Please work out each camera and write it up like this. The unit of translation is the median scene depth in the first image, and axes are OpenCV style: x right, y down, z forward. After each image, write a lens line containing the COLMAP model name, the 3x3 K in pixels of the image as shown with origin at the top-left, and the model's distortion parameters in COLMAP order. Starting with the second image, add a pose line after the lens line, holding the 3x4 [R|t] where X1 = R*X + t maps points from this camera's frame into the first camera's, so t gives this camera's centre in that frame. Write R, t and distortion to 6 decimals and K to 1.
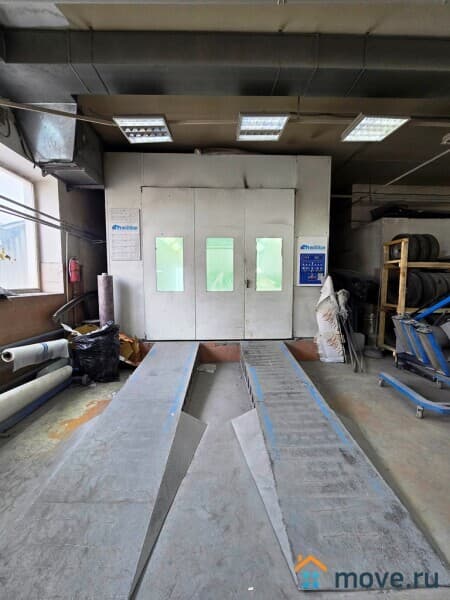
lens RADIAL K [[246.3, 0, 225.7], [0, 246.3, 299.6], [0, 0, 1]] dist [0.000477, 0.000012]
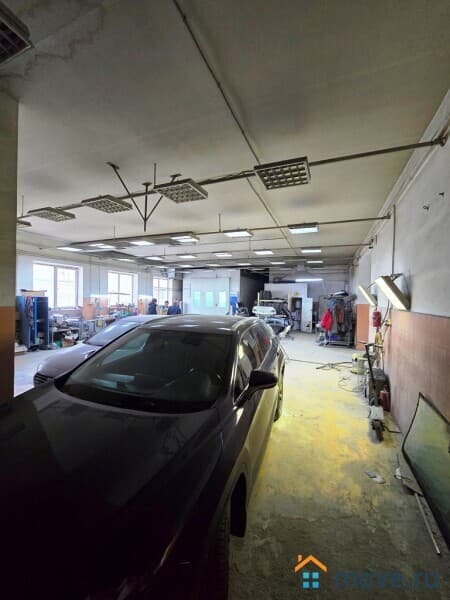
lens RADIAL K [[246.3, 0, 224.0], [0, 246.3, 301.7], [0, 0, 1]] dist [0.000477, 0.000012]
pose [[0.916208, 0.018803, -0.400261, 1.621461], [-0.042686, 0.997794, -0.050837, 0.065376], [0.398423, 0.063662, 0.914990, -2.206782]]
